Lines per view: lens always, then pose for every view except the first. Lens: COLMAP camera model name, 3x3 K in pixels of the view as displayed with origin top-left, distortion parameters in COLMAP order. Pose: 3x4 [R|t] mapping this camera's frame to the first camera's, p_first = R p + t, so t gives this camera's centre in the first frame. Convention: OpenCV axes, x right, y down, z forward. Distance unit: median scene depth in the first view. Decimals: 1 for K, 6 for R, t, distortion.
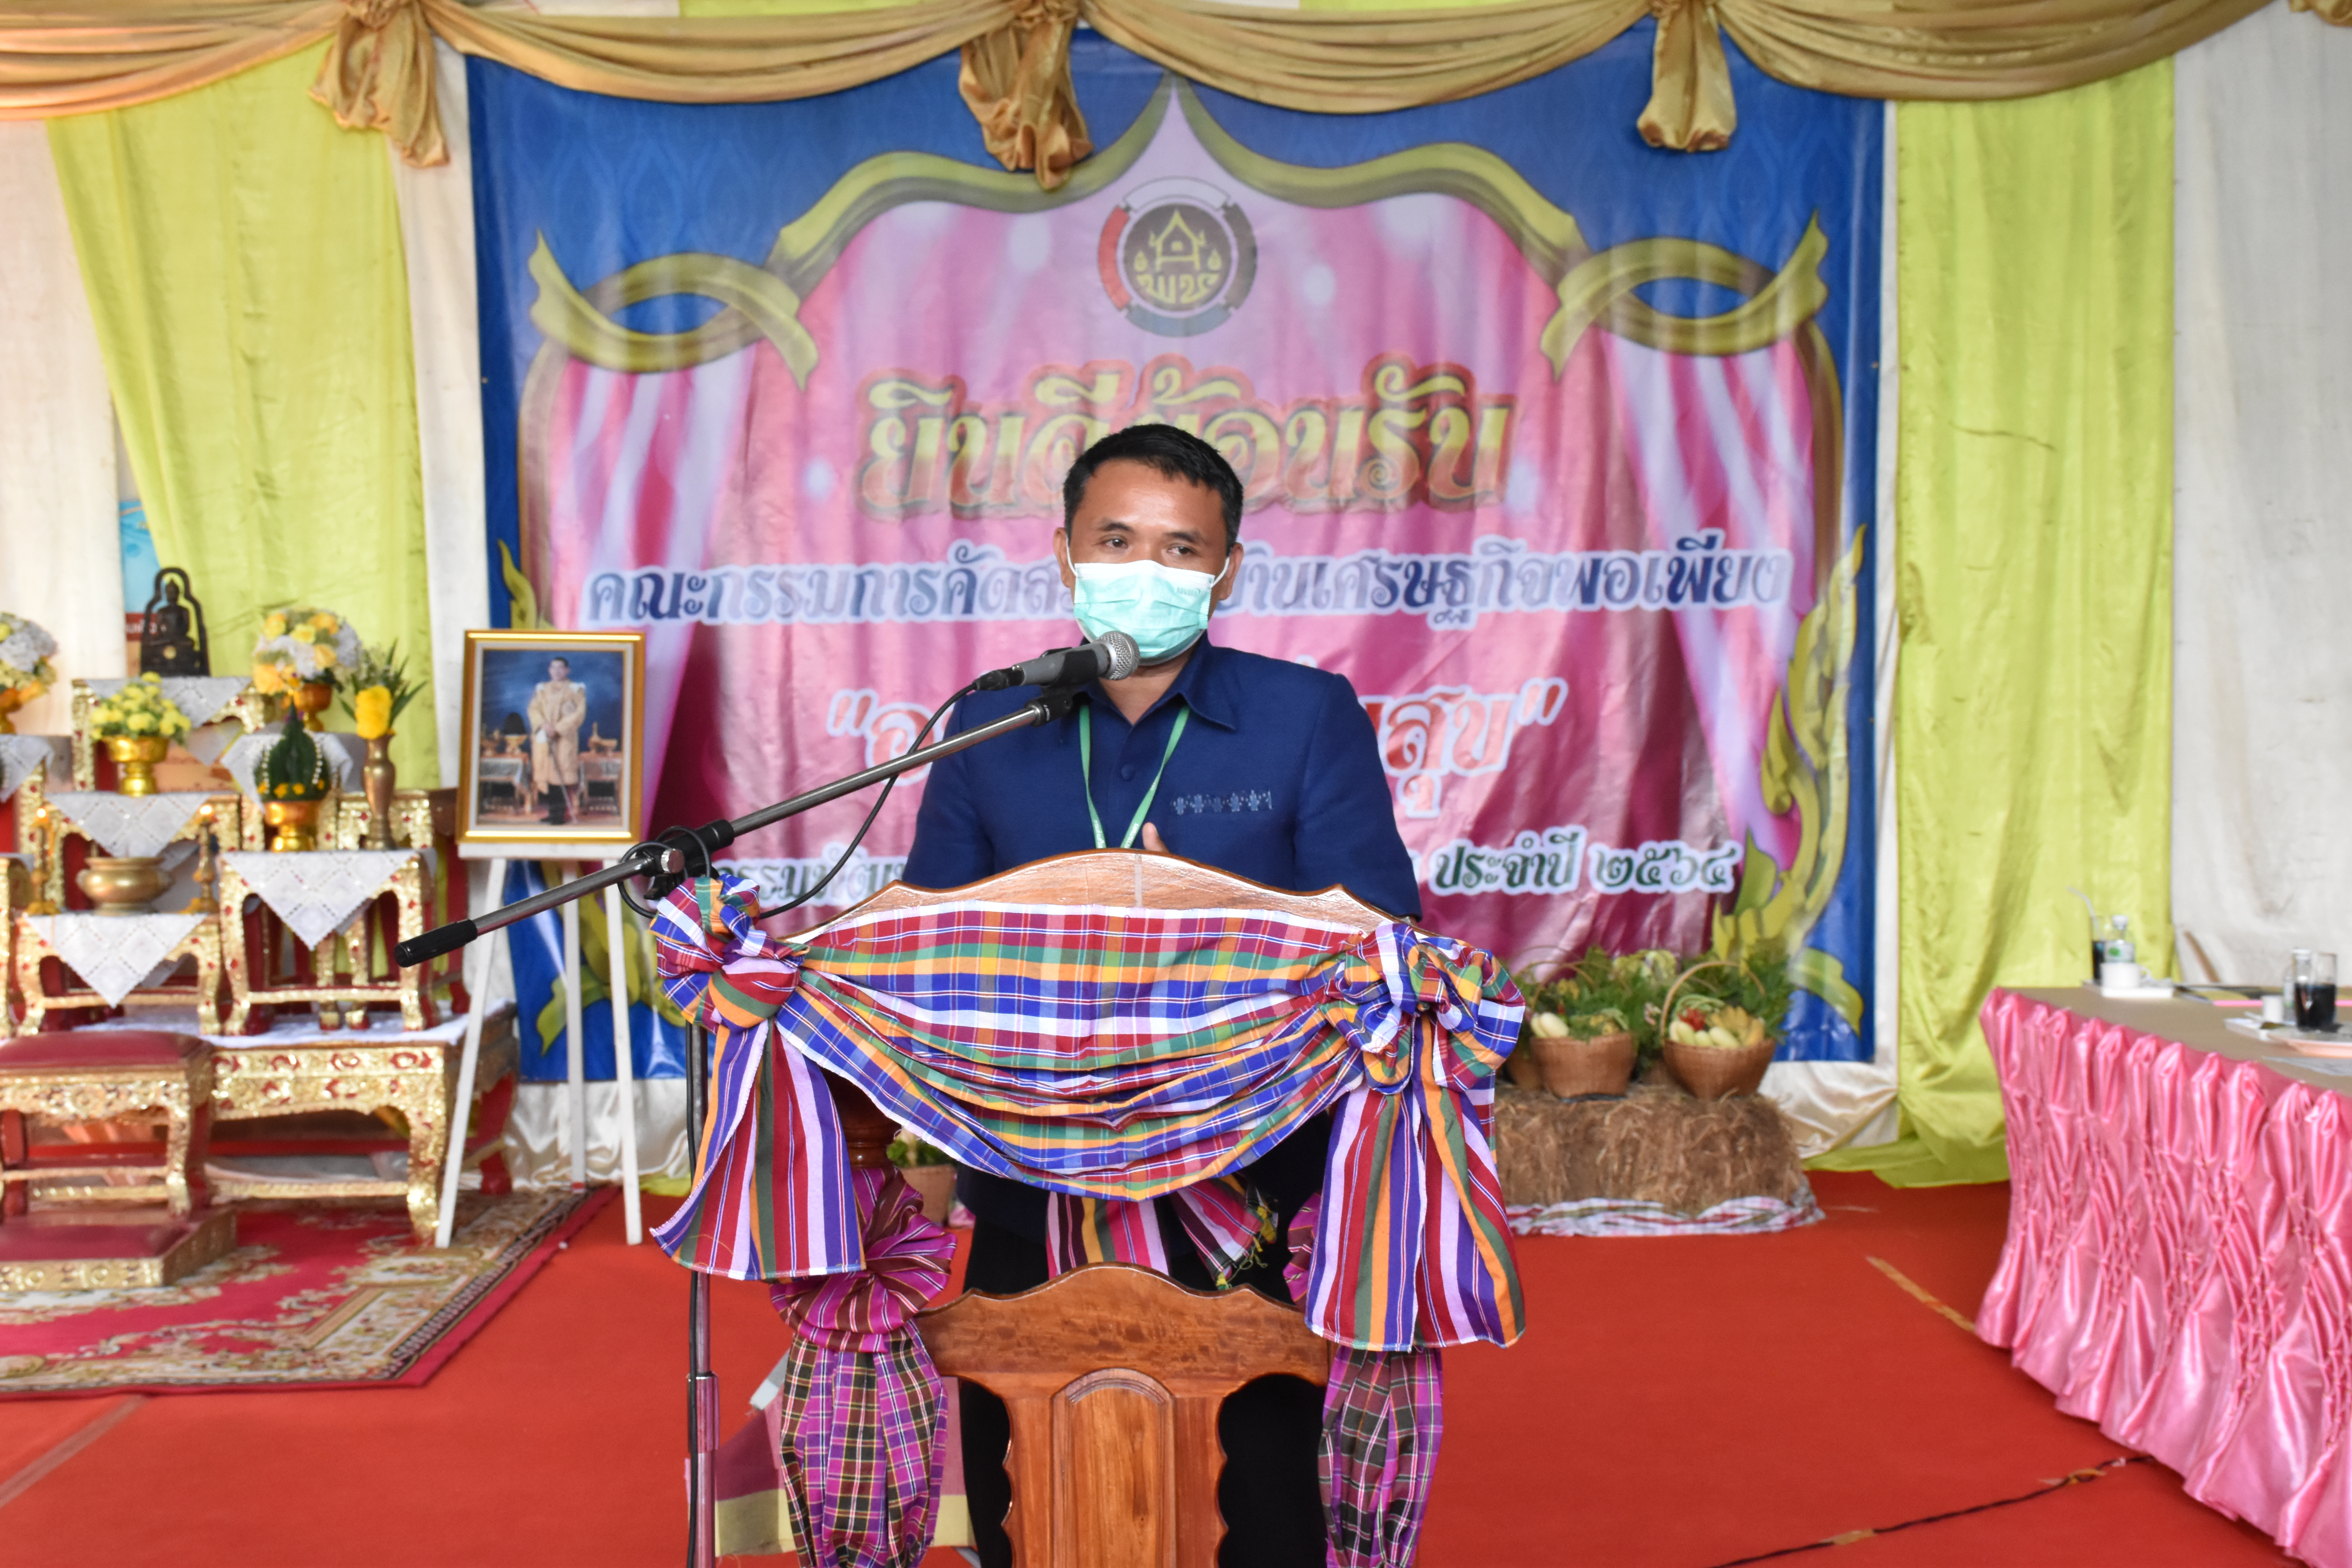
lens RADIAL K [[3233.8, 0, 1176.0], [0, 3233.8, 784.0], [0, 0, 1]] dist [0.156954, -0.004843]
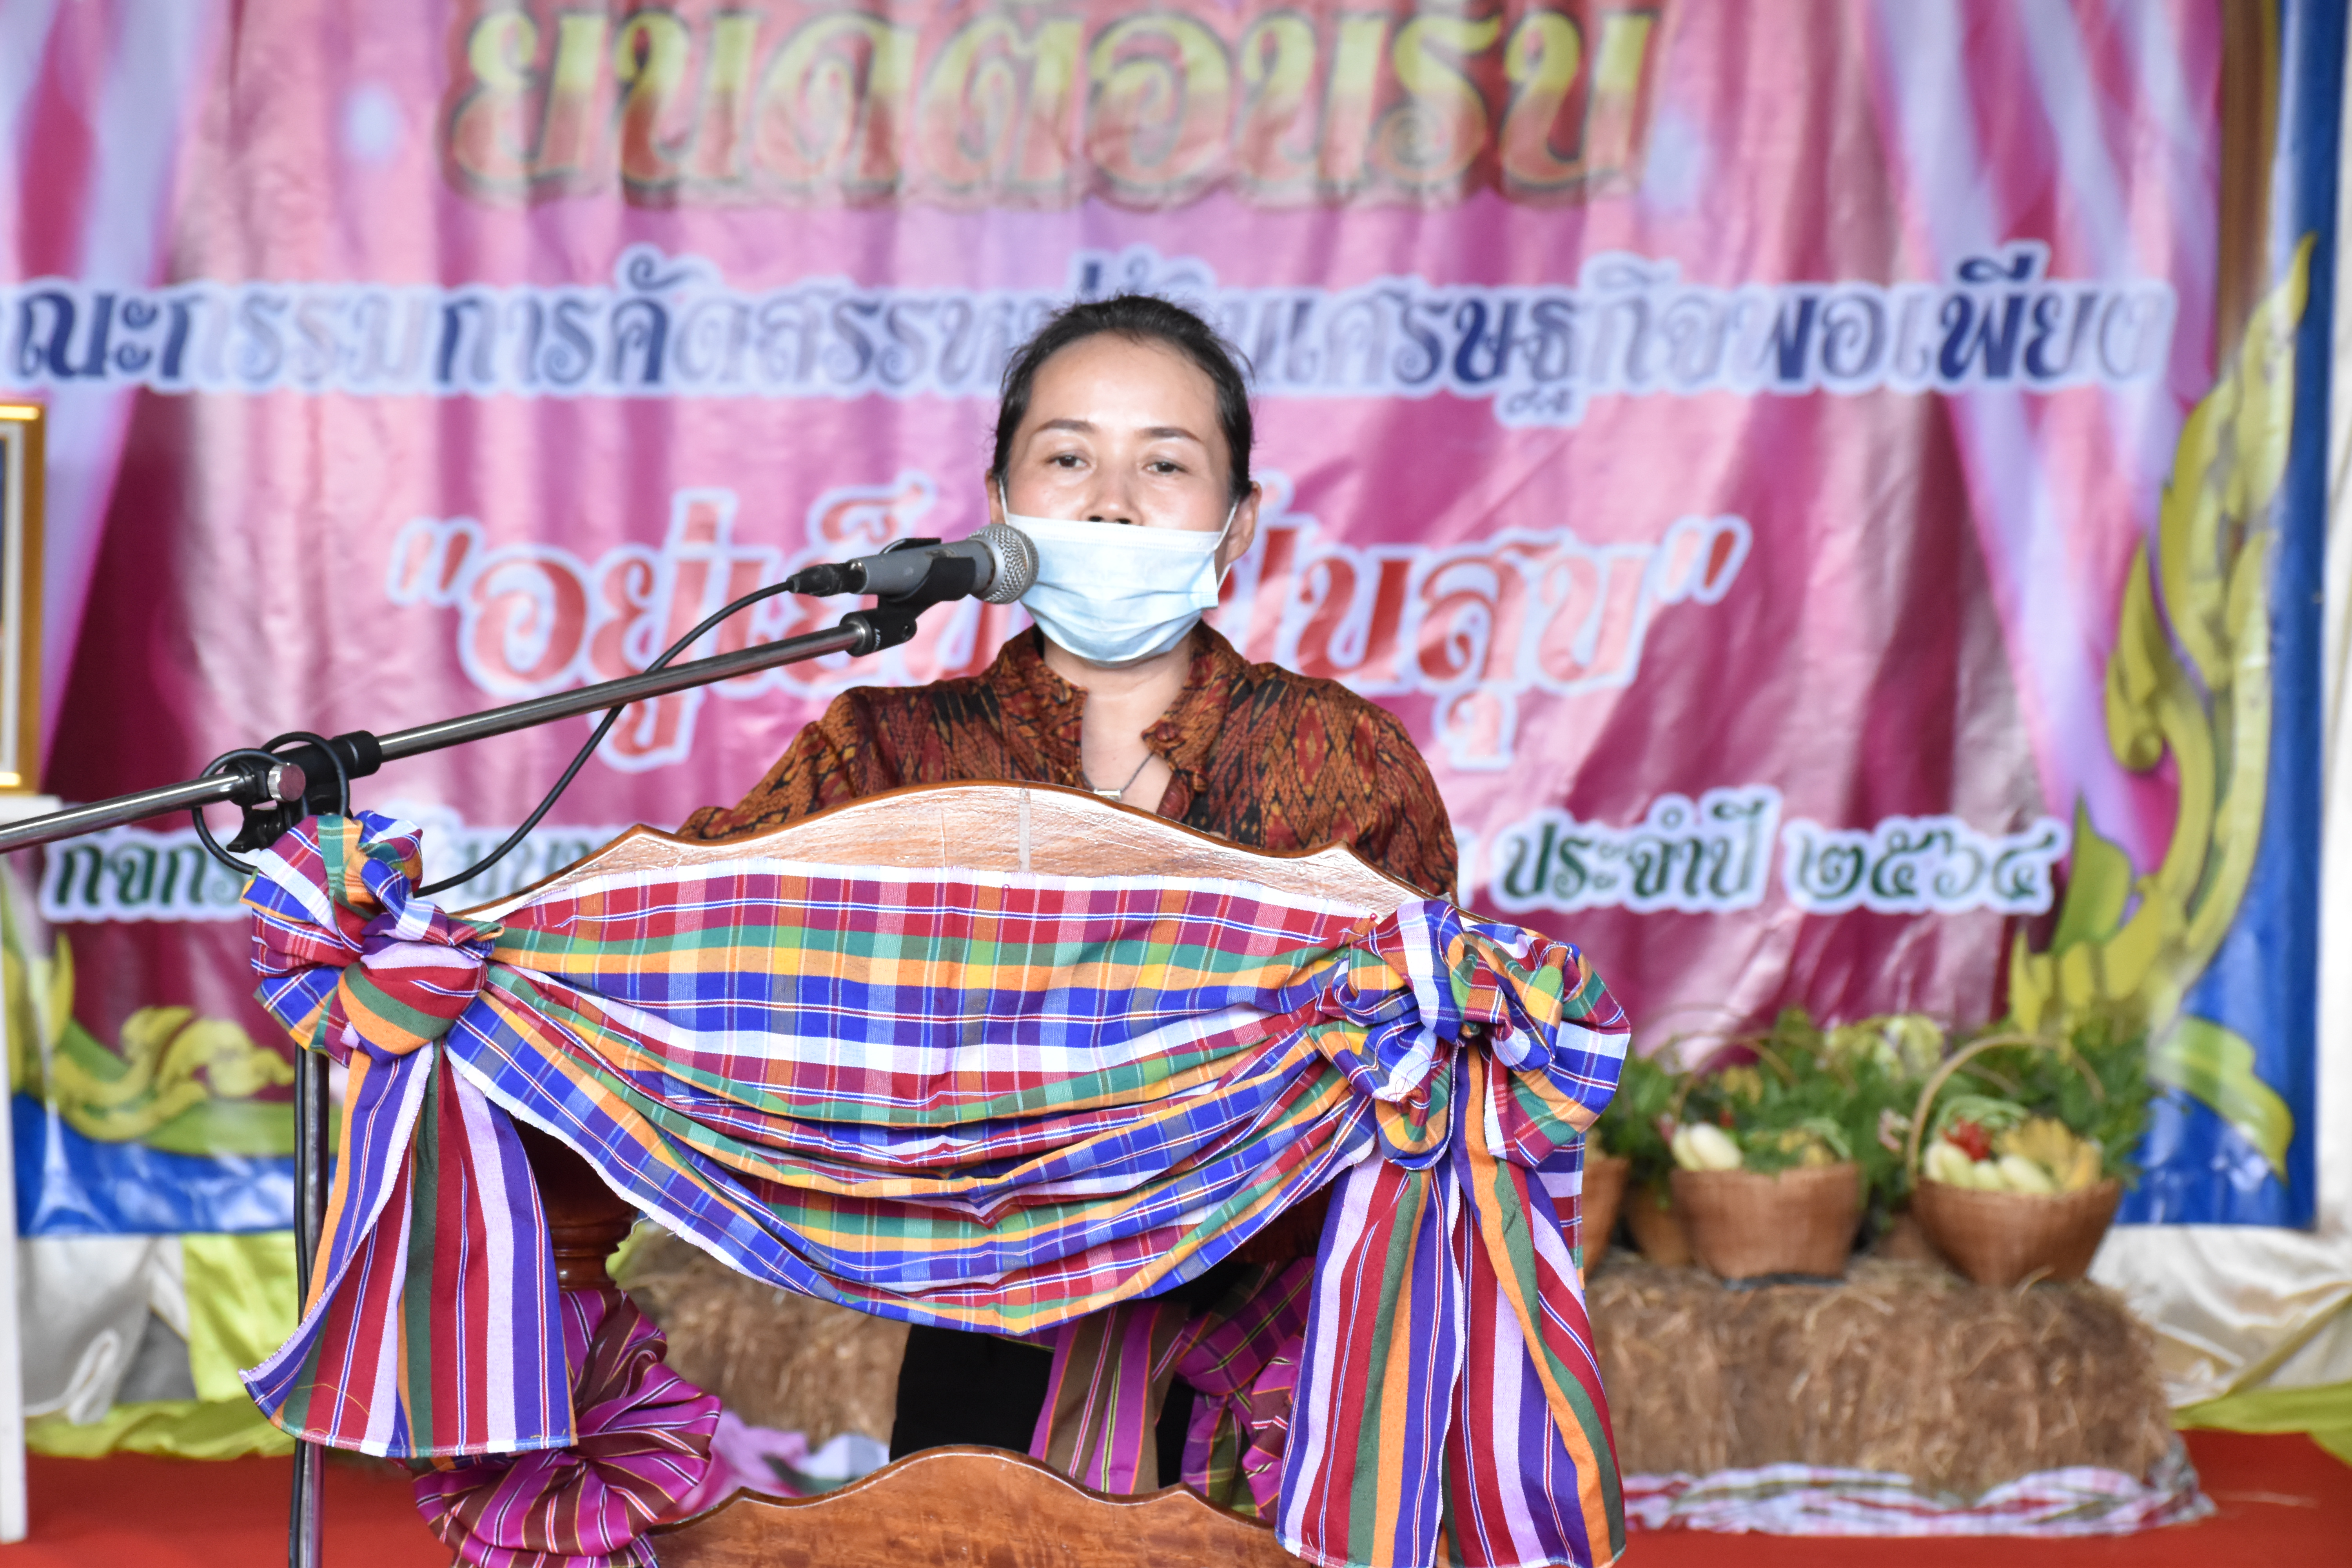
lens RADIAL K [[7732.2, 0, 1138.1], [0, 7732.2, 821.8], [0, 0, 1]] dist [0.976712, 3.008328]
pose [[0.999476, 0.012789, 0.029749, -0.020901], [-0.013035, 0.999882, 0.008094, 0.009515], [-0.029642, -0.008477, 0.999525, -0.312569]]
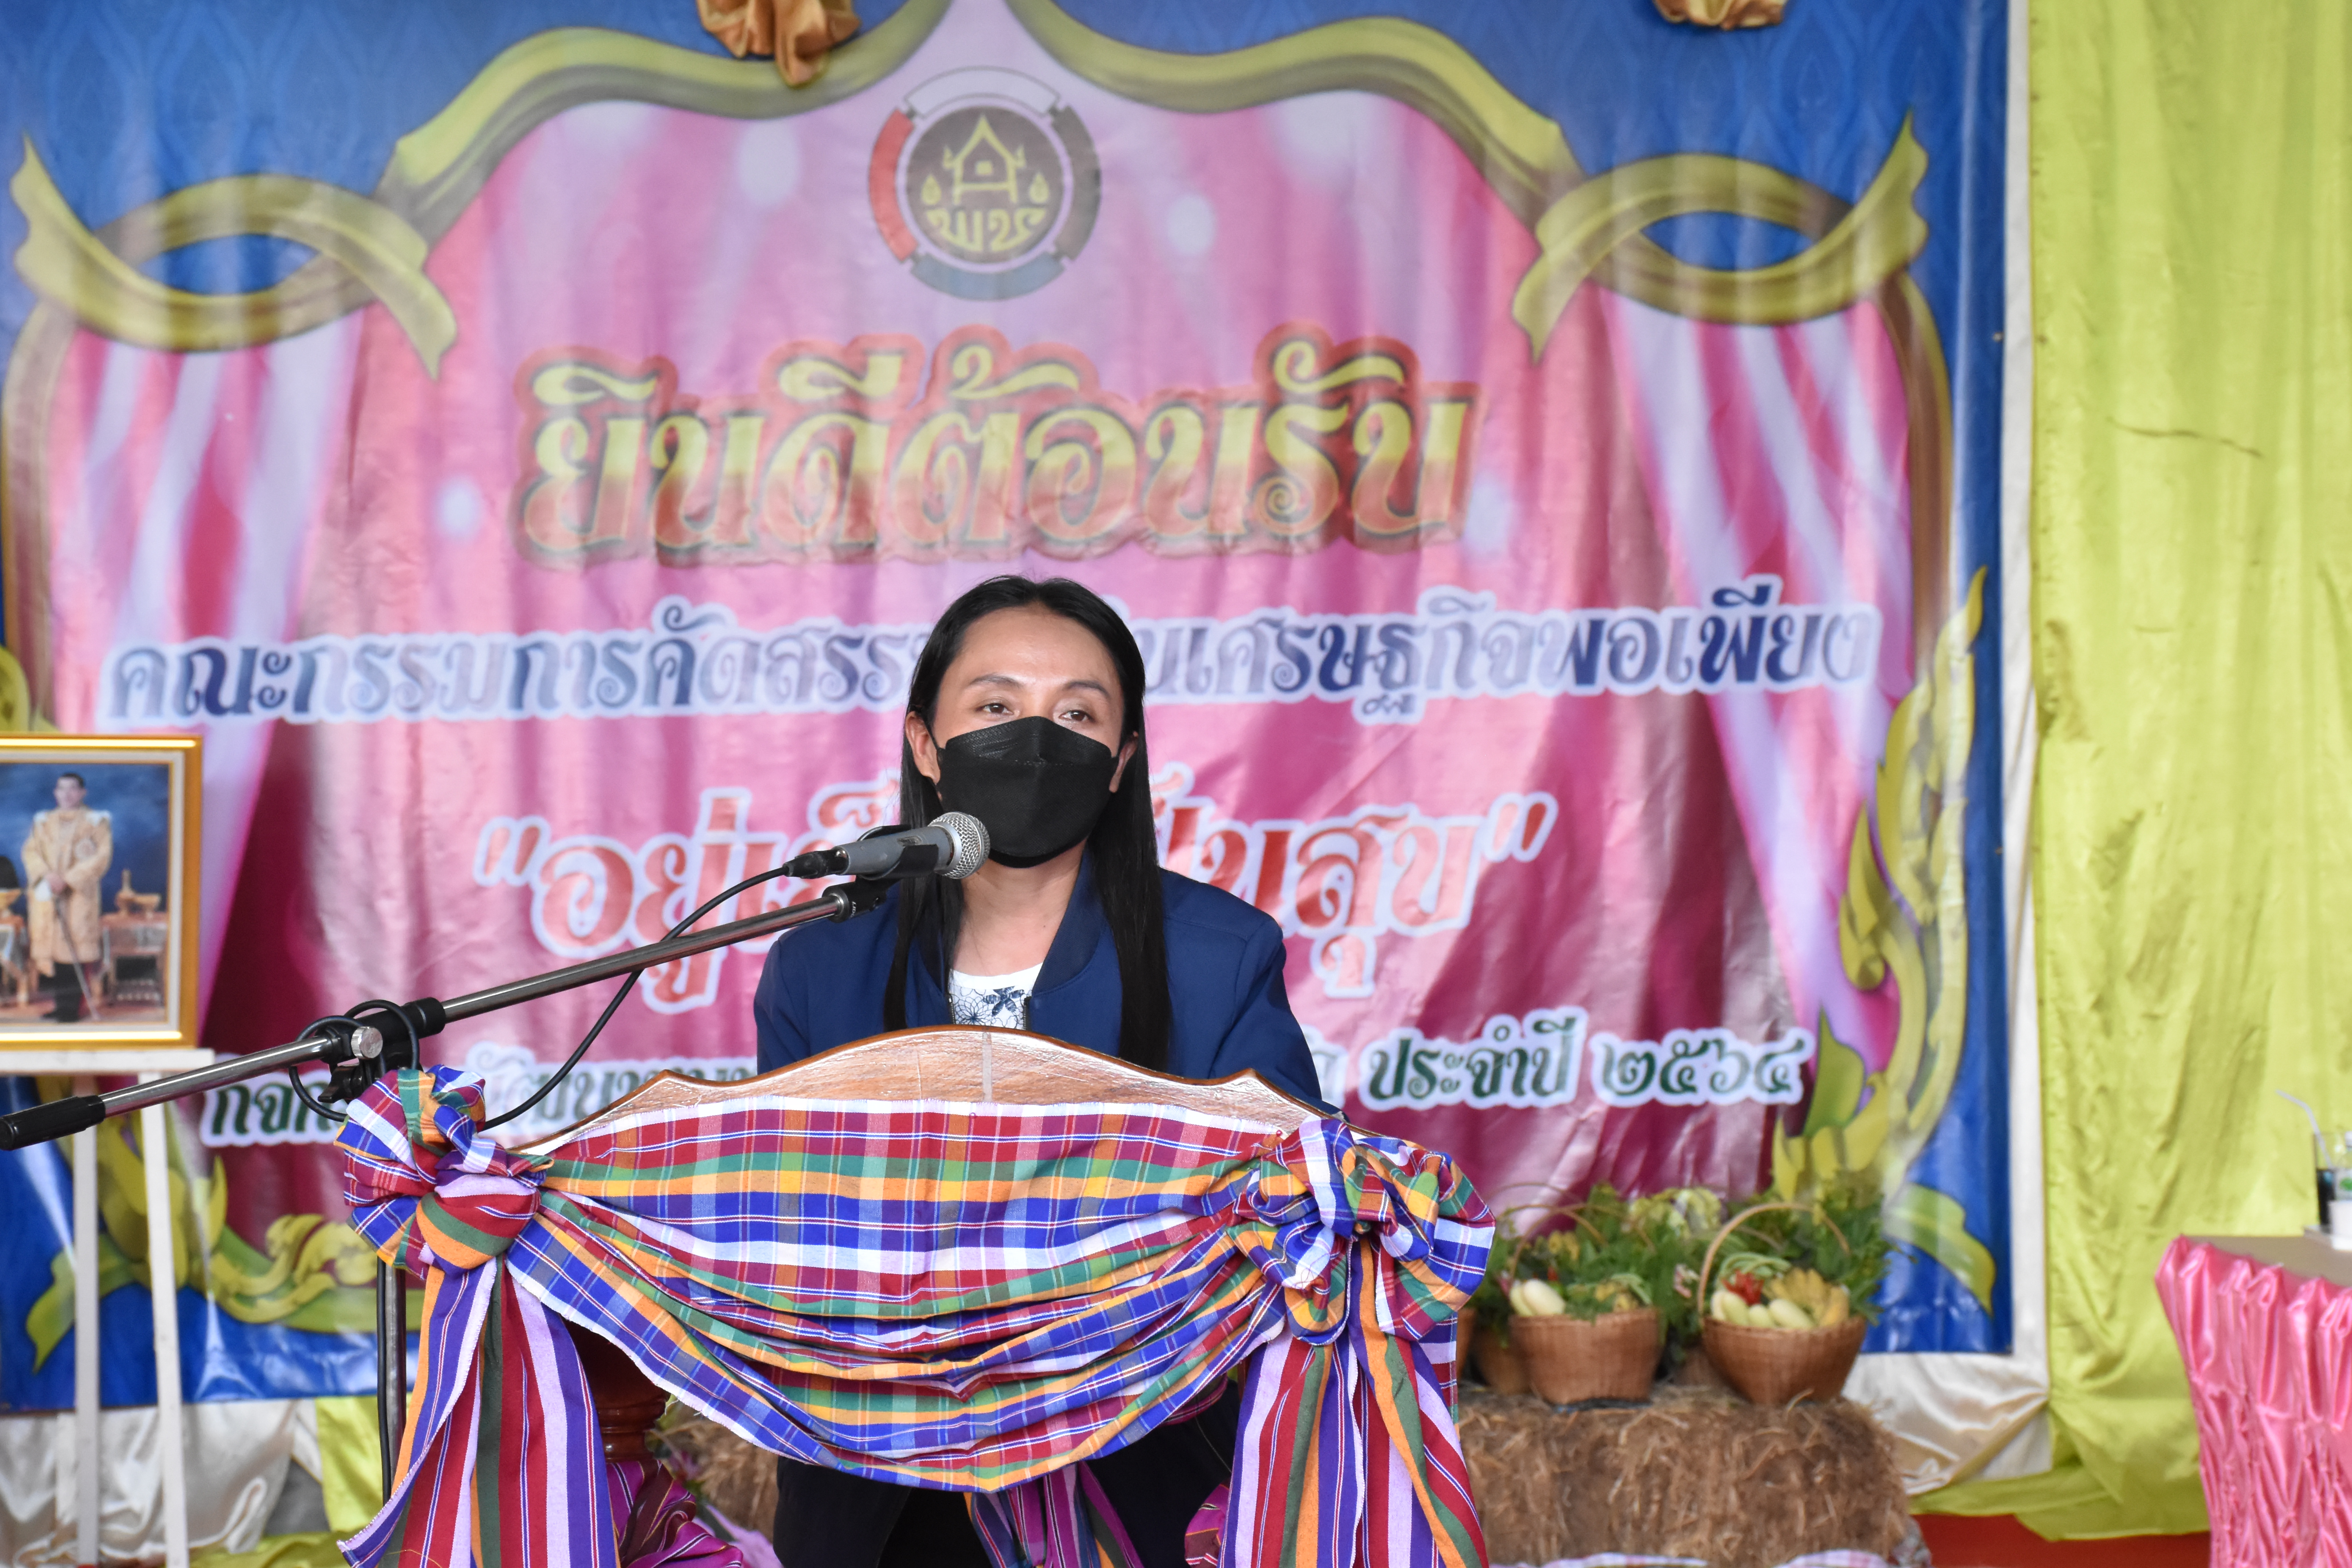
lens RADIAL K [[5674.0, 0, 1138.7], [0, 5674.0, 786.0], [0, 0, 1]] dist [0.520616, 1.106972]
pose [[0.999062, -0.007079, 0.042728, -0.019783], [0.008483, 0.999427, -0.032778, 0.004803], [-0.042472, 0.033109, 0.998549, -0.205451]]
